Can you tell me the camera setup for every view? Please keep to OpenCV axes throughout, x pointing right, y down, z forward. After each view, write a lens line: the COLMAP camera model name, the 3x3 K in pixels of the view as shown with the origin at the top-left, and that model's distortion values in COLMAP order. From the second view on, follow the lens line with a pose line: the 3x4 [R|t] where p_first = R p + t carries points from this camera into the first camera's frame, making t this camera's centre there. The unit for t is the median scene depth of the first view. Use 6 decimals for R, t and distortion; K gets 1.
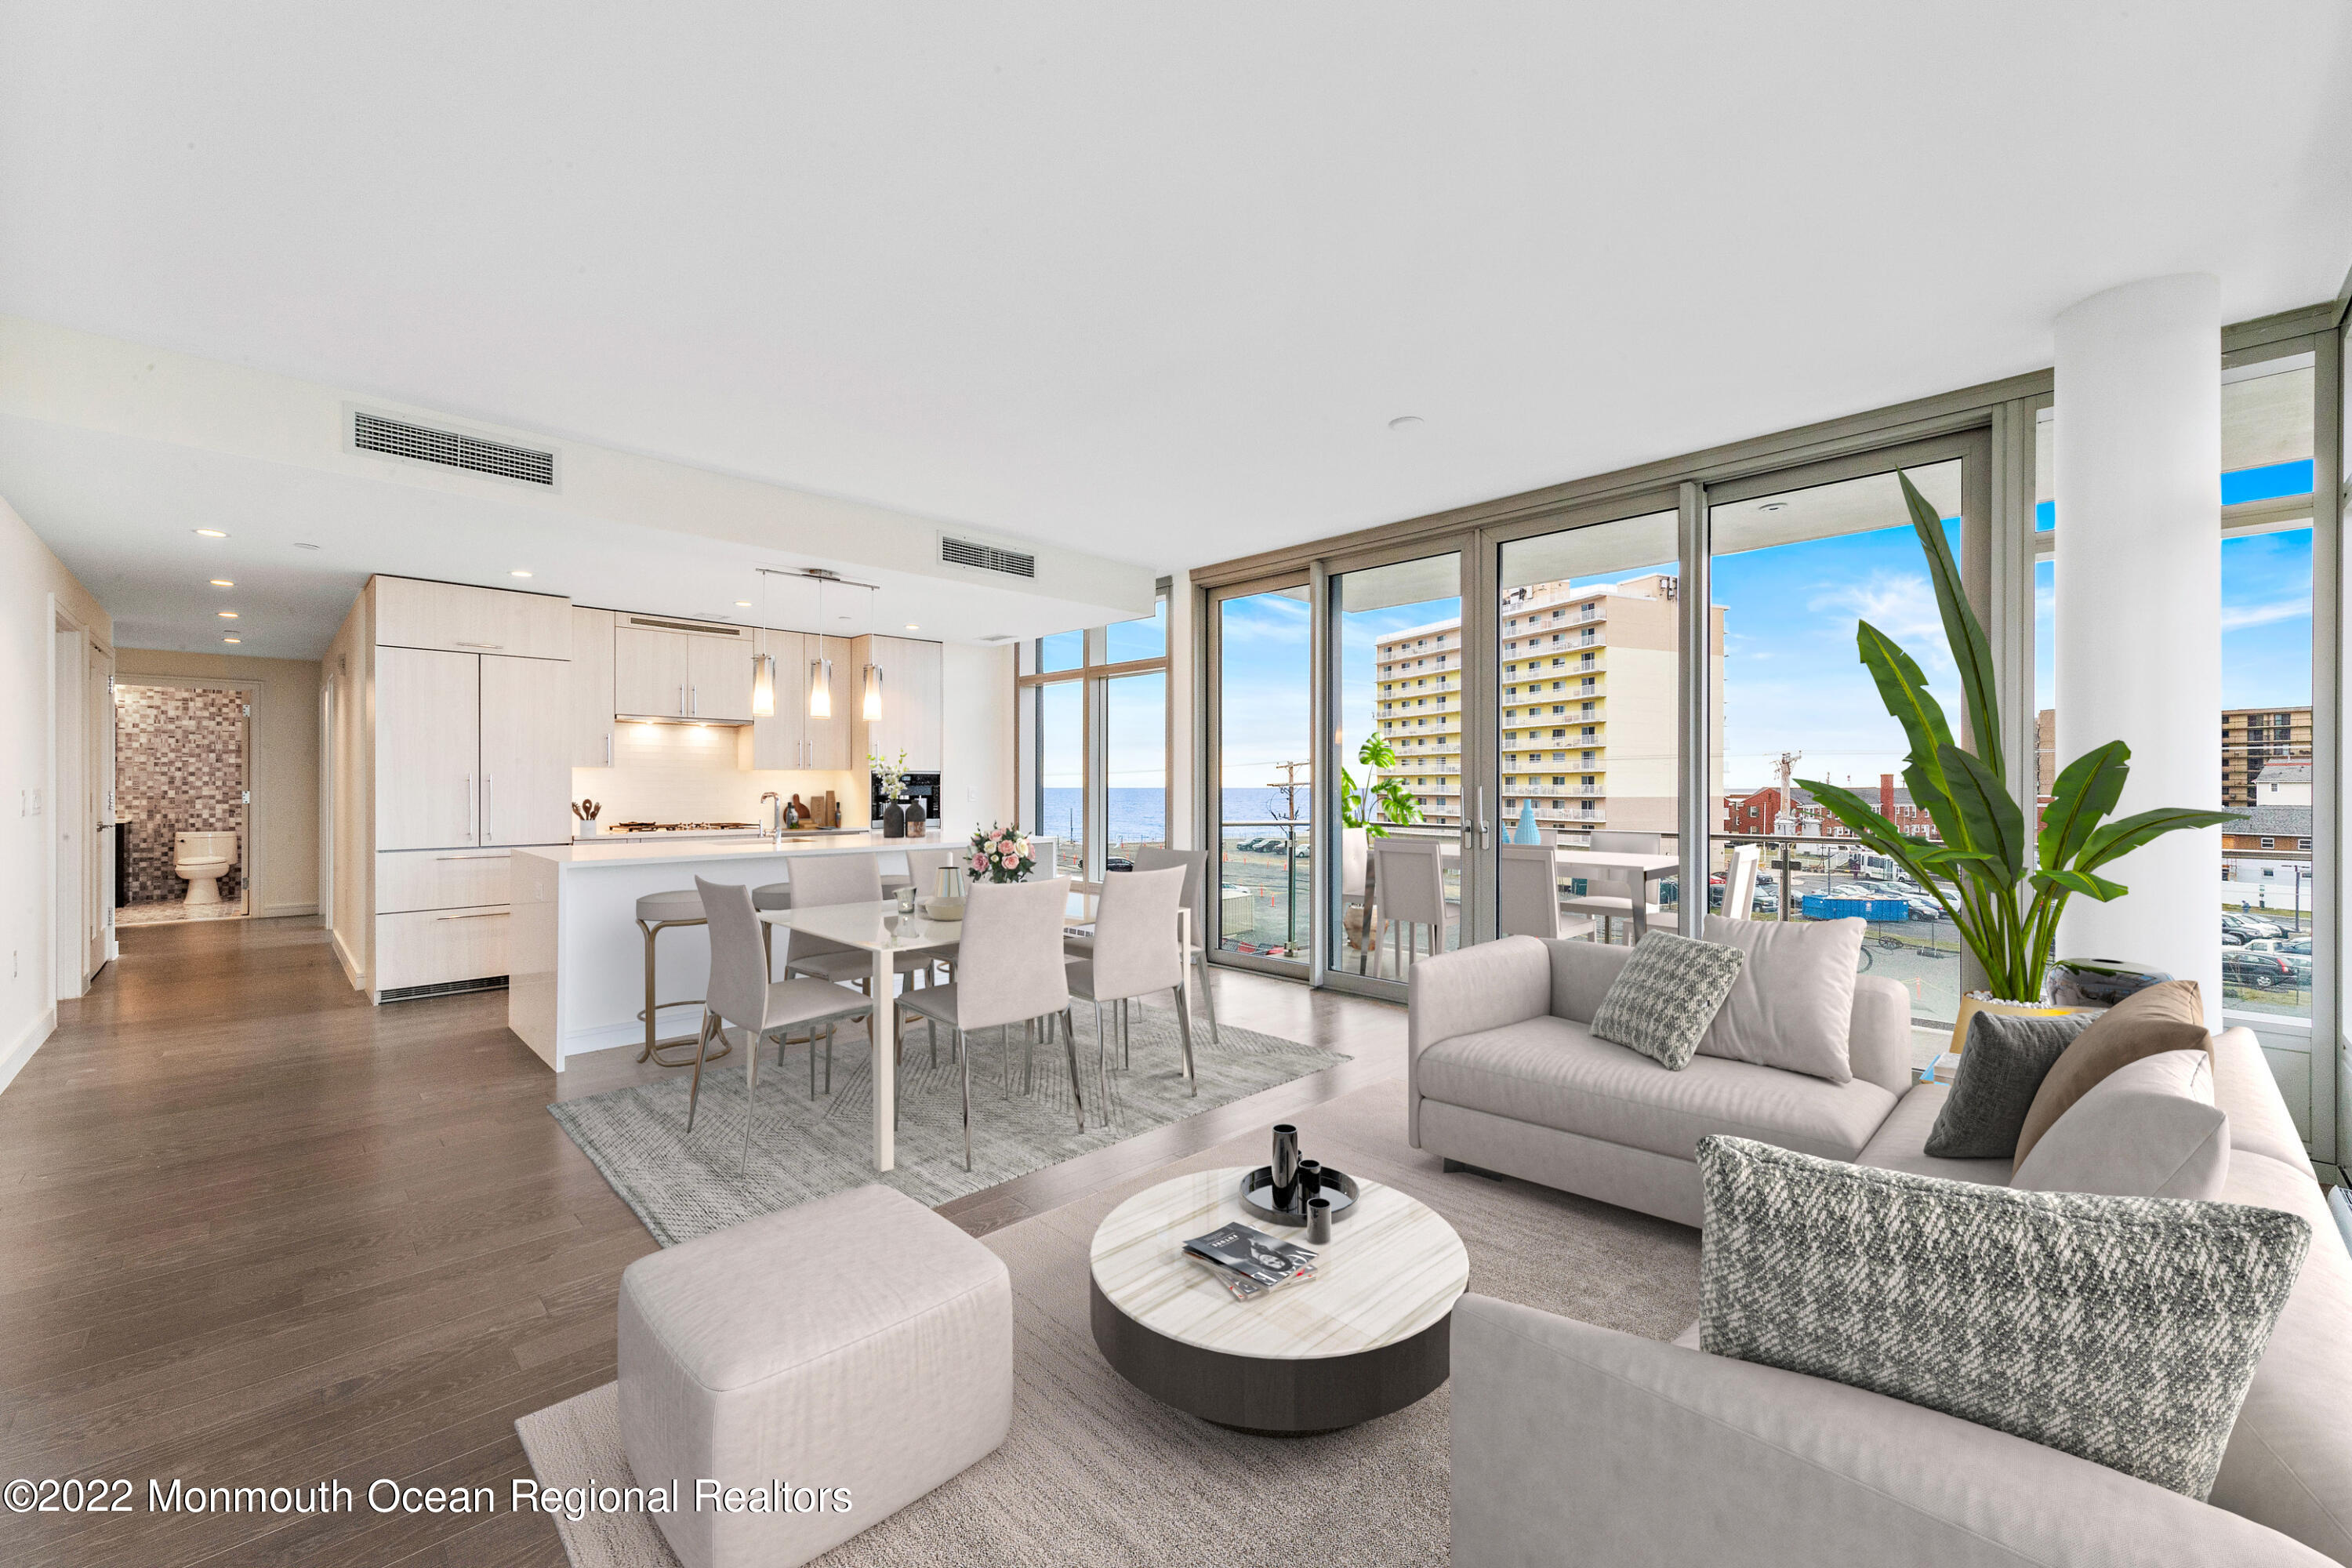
lens RADIAL K [[928.8, 0, 1174.8], [0, 928.8, 796.1], [0, 0, 1]] dist [-0.000830, -0.000025]
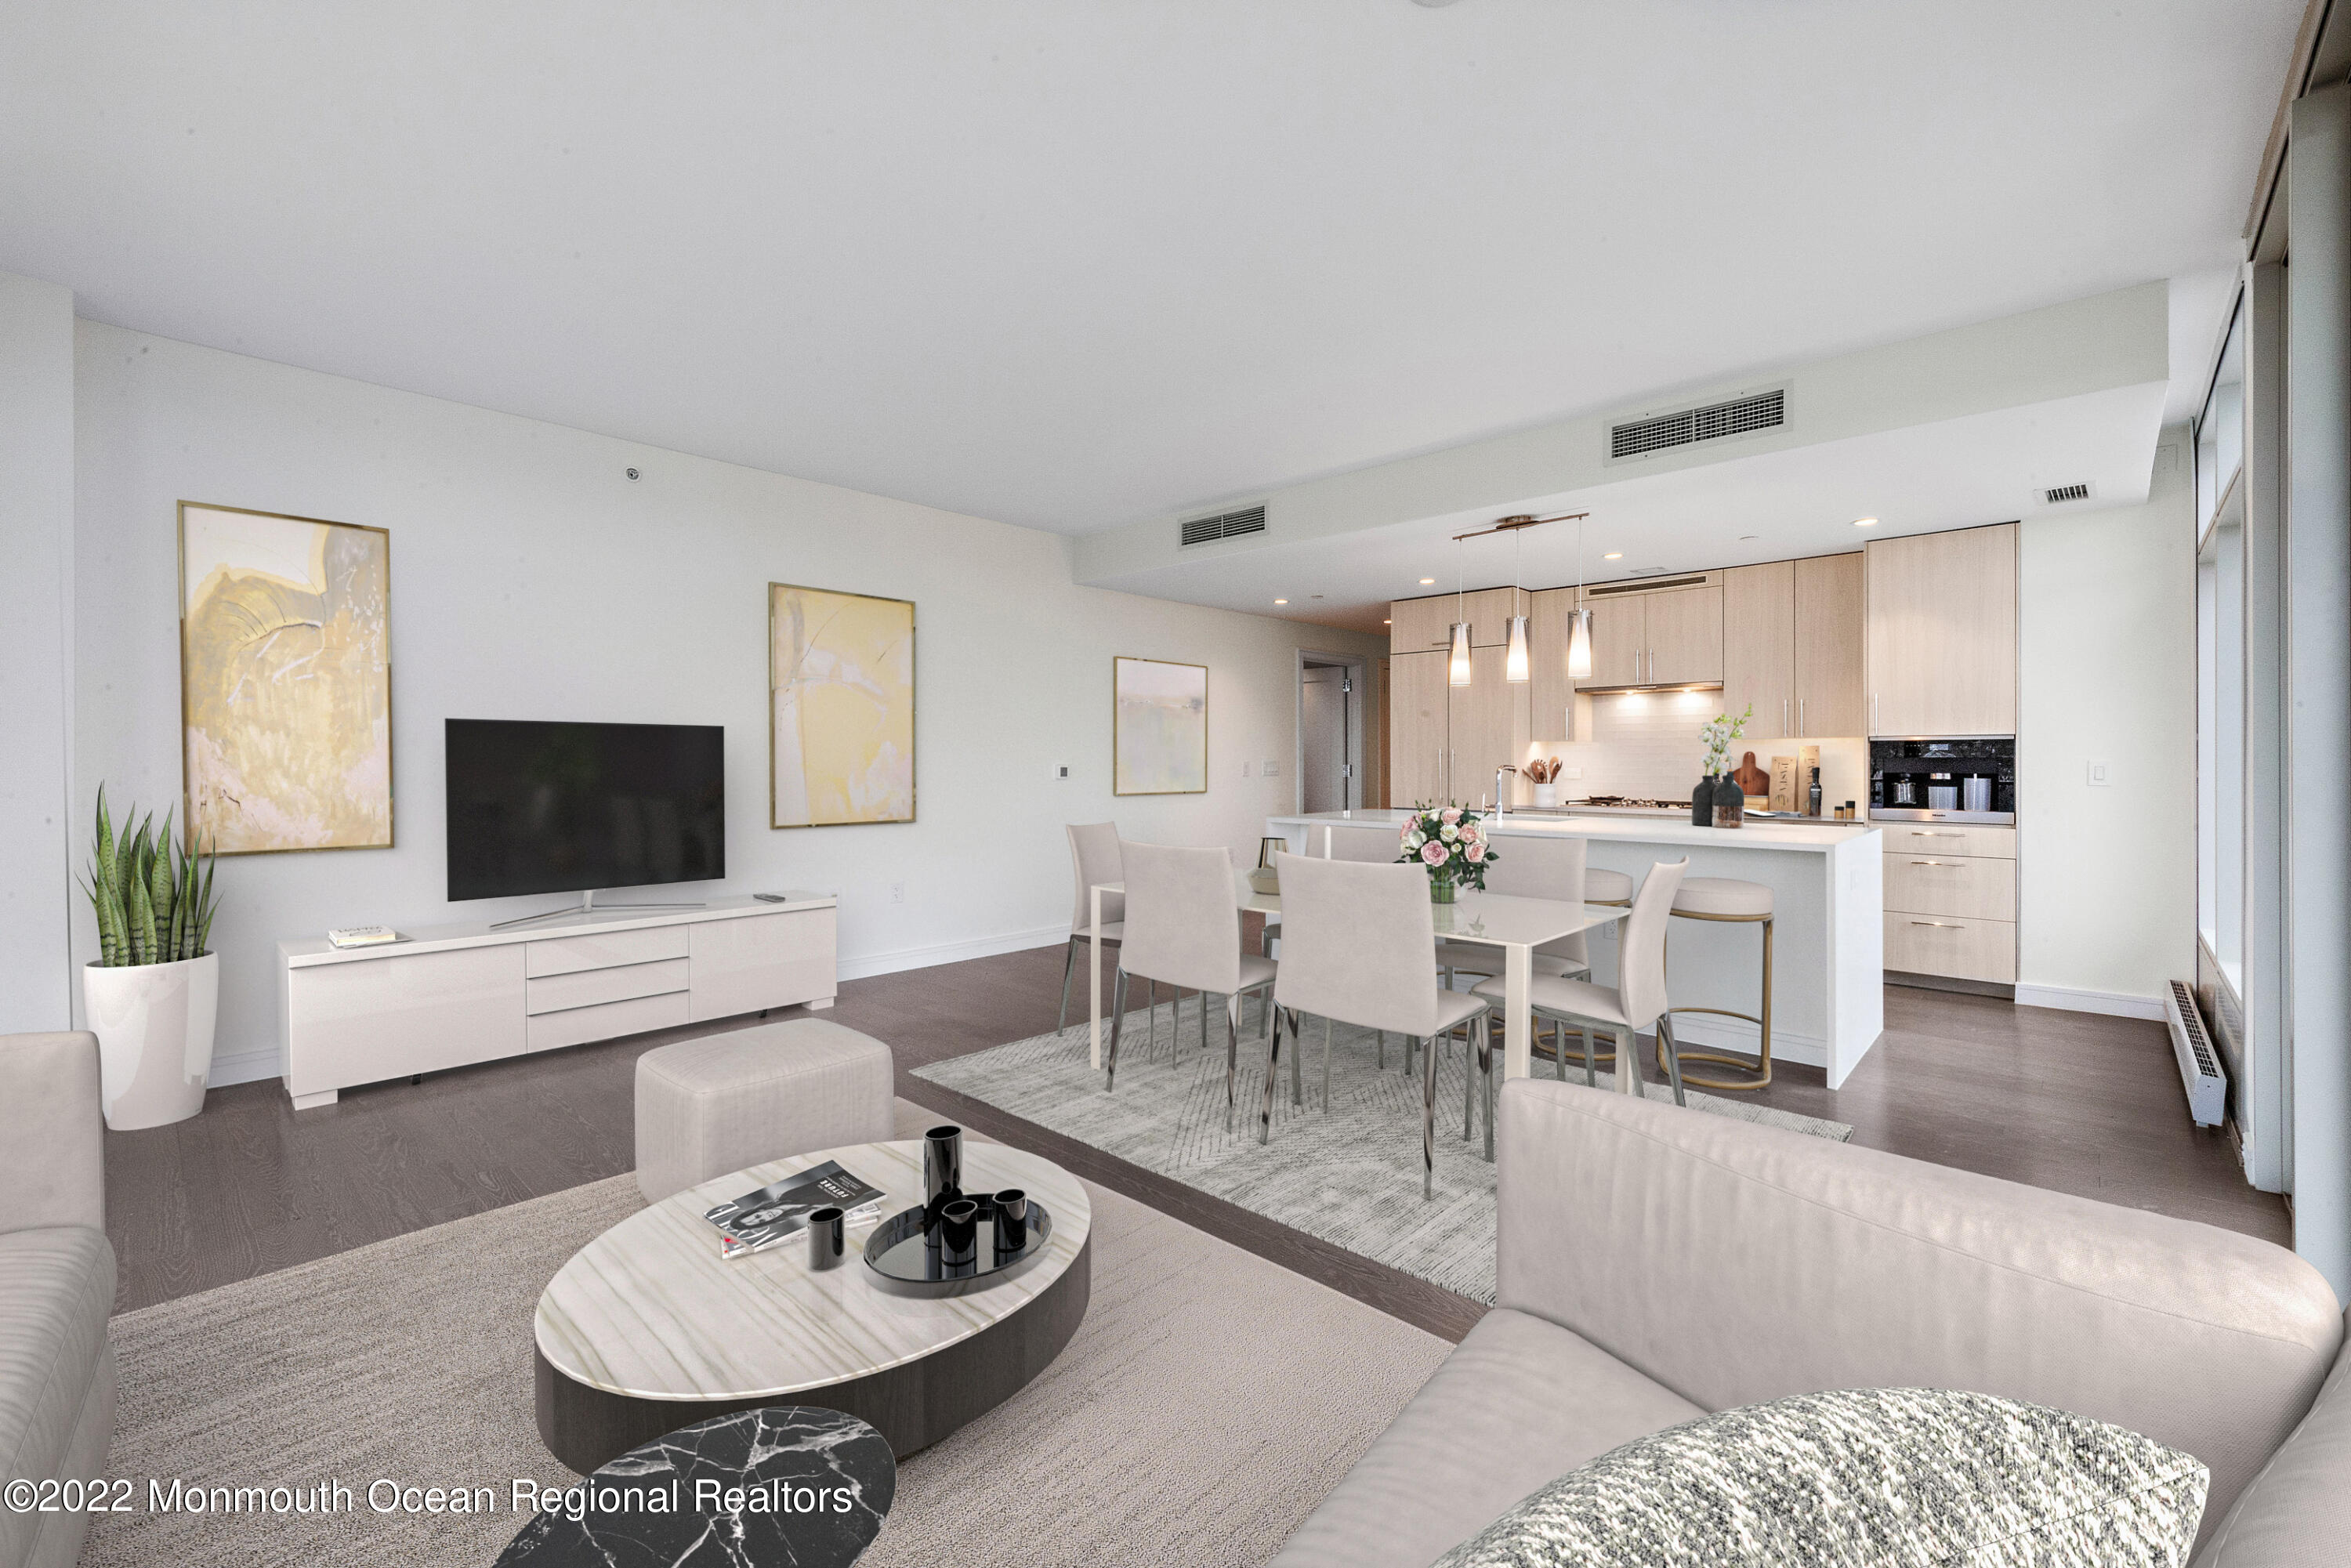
lens RADIAL K [[982.6, 0, 1178.9], [0, 982.6, 761.0], [0, 0, 1]] dist [-0.001502, -0.001224]
pose [[0.041186, -0.000843, -0.999151, 0.511090], [-0.012357, 0.999923, -0.001353, -0.002206], [0.999075, 0.012402, 0.041173, 0.594651]]
